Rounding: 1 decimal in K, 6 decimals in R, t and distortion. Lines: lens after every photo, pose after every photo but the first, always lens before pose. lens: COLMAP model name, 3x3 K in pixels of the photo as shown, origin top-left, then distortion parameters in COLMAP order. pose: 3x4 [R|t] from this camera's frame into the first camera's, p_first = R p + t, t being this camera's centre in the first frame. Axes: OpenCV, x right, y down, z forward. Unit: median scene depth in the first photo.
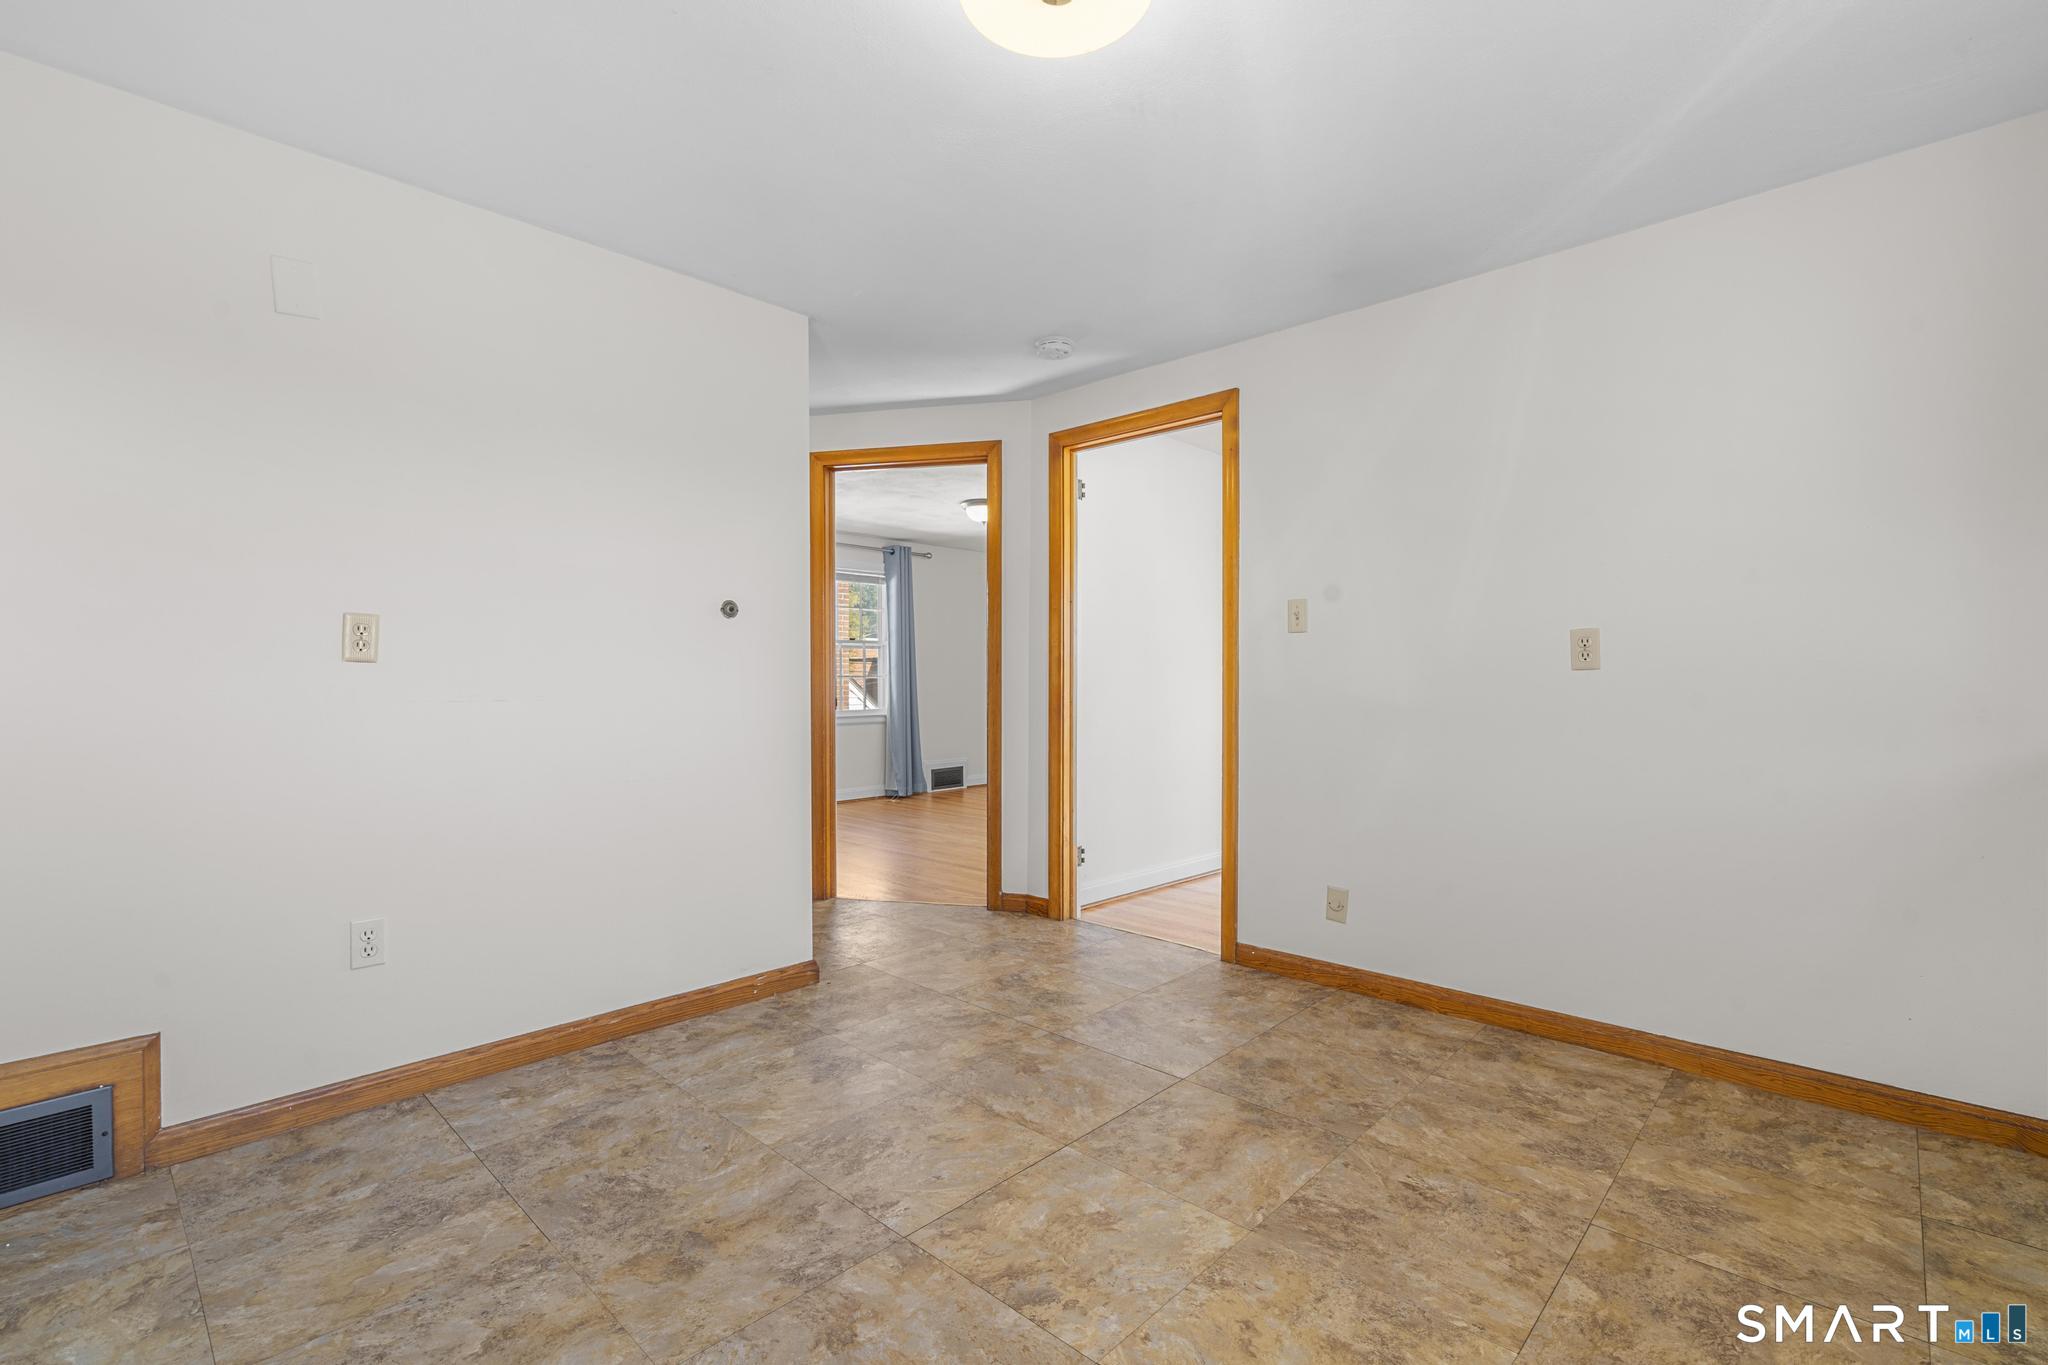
lens RADIAL K [[915.9, 0, 1028.8], [0, 915.9, 688.8], [0, 0, 1]] dist [-0.009800, 0.005570]
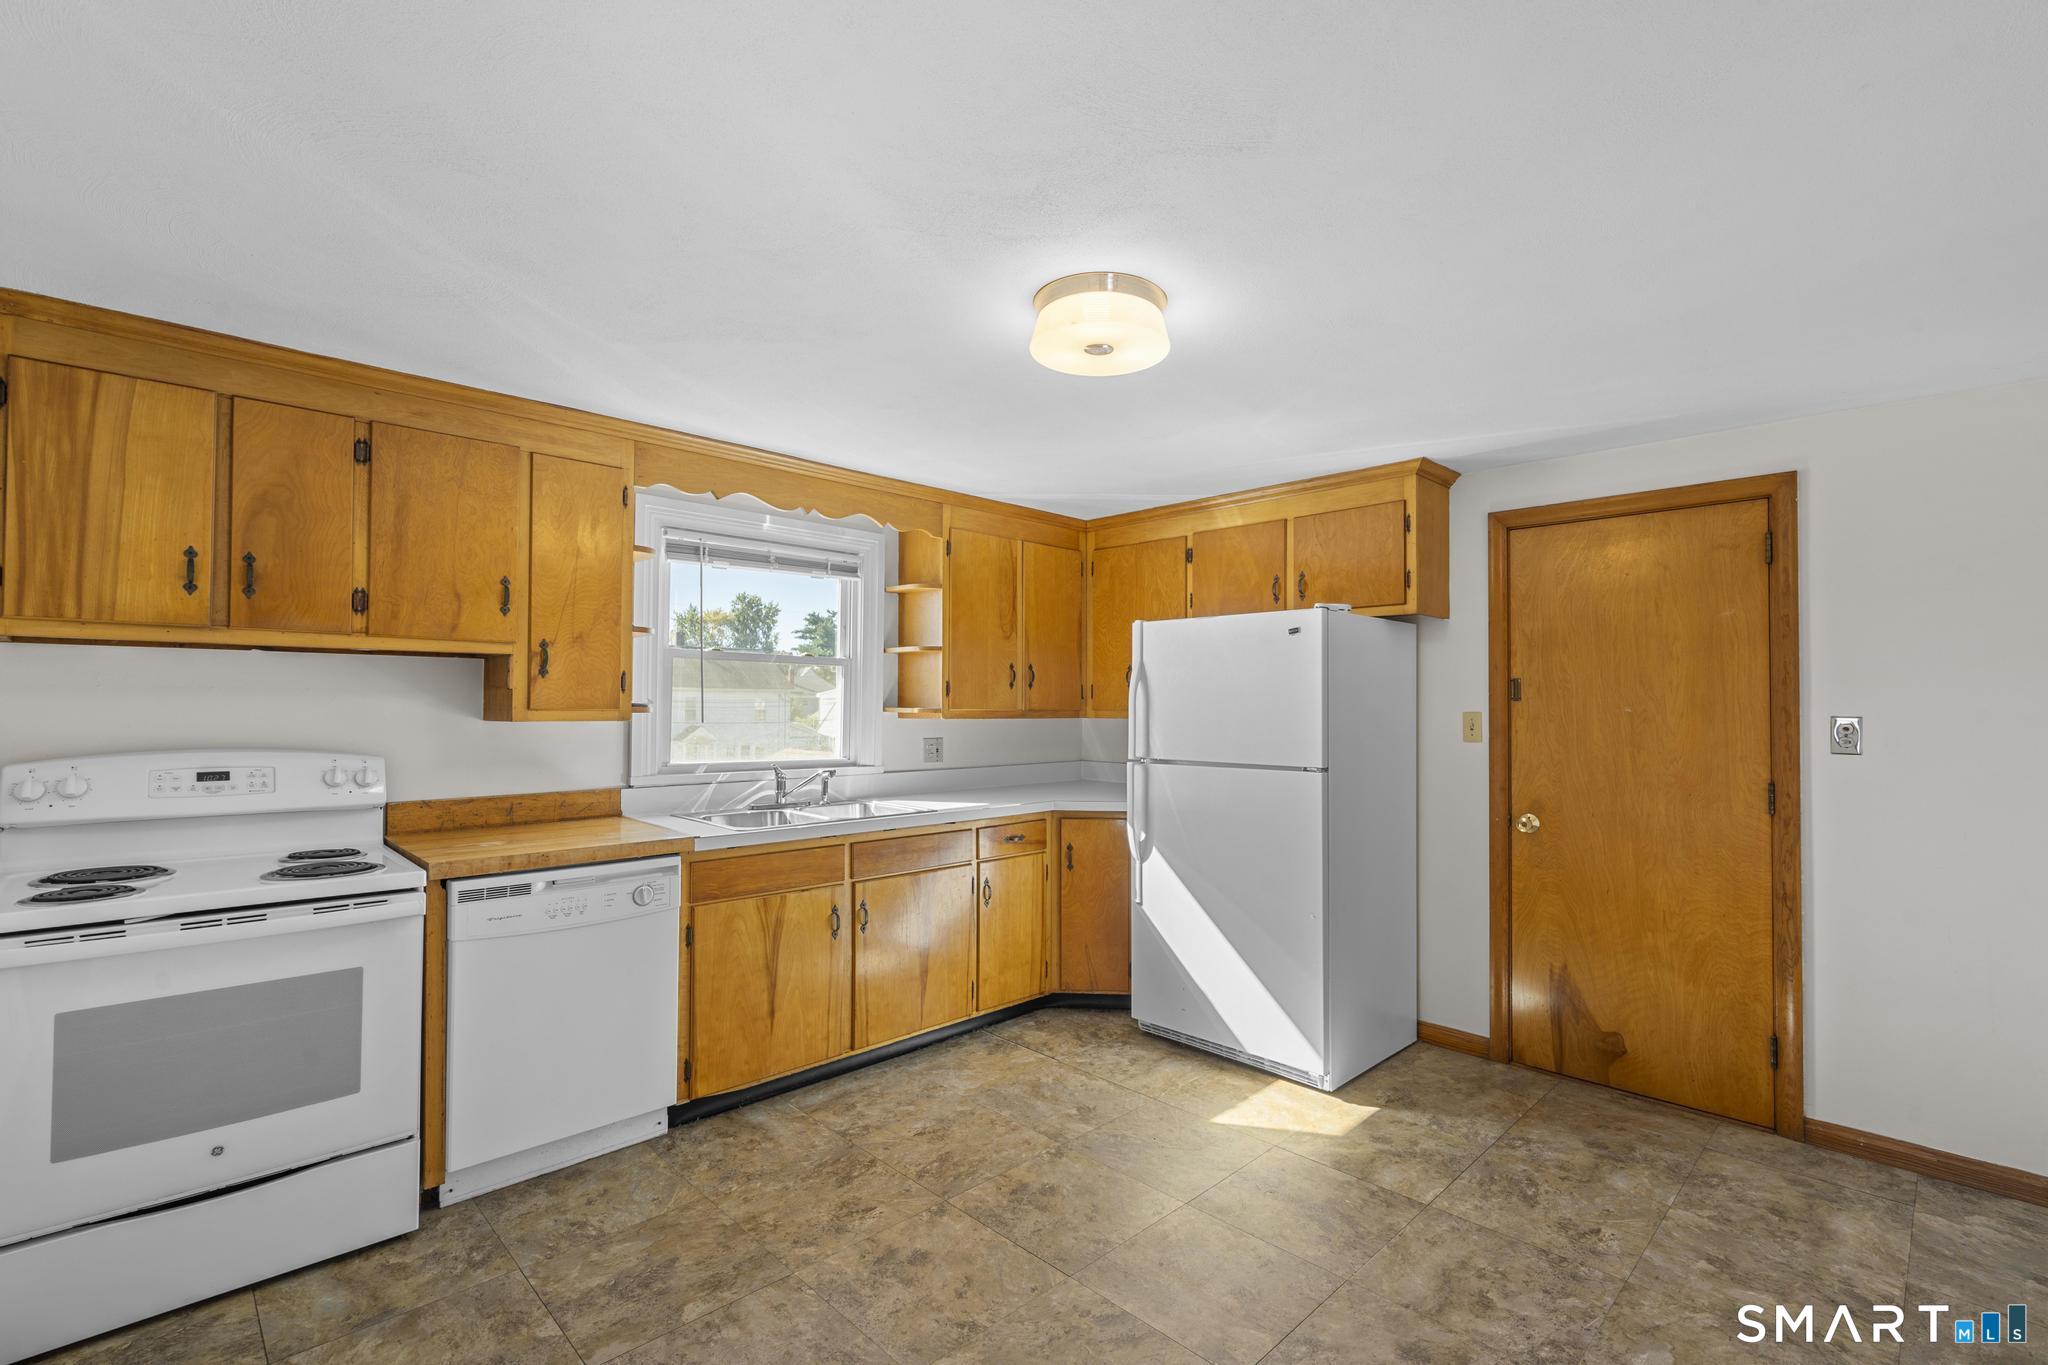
lens RADIAL K [[915.9, 0, 1028.8], [0, 915.9, 688.8], [0, 0, 1]] dist [-0.009800, 0.005570]
pose [[-0.999249, -0.002731, 0.038643, 0.057550], [-0.003117, 0.999946, -0.009919, -0.162228], [-0.038613, -0.010032, -0.999204, 1.713735]]
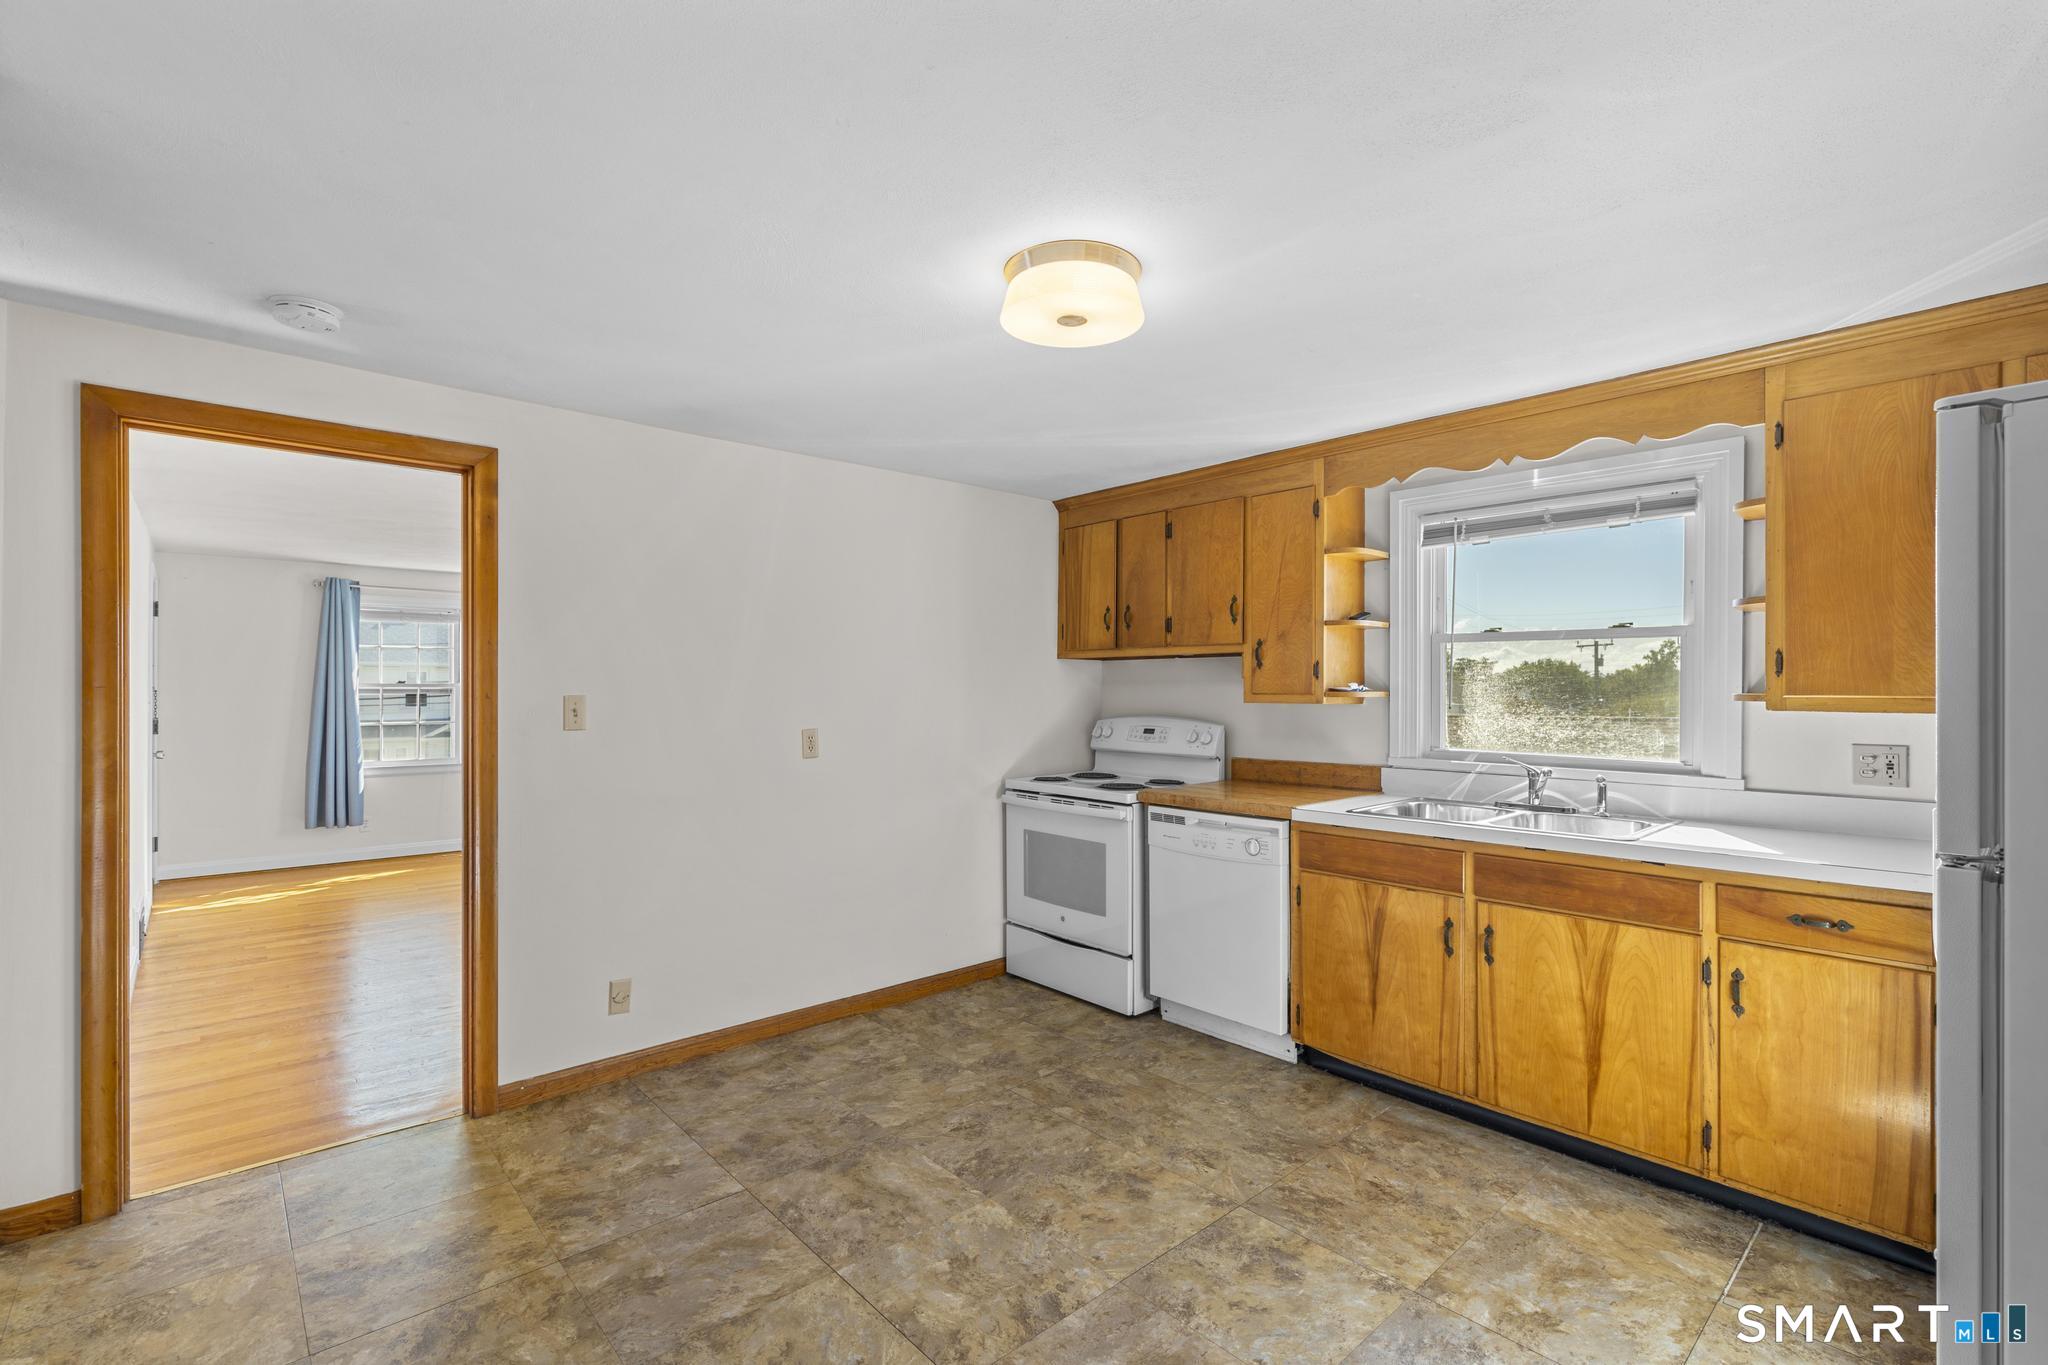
lens RADIAL K [[915.9, 0, 1028.8], [0, 915.9, 688.8], [0, 0, 1]] dist [-0.009800, 0.005570]
pose [[0.078288, 0.002794, 0.996927, -0.952488], [0.006648, 0.999972, -0.003325, -0.149161], [-0.996909, 0.006888, 0.078267, 0.685901]]
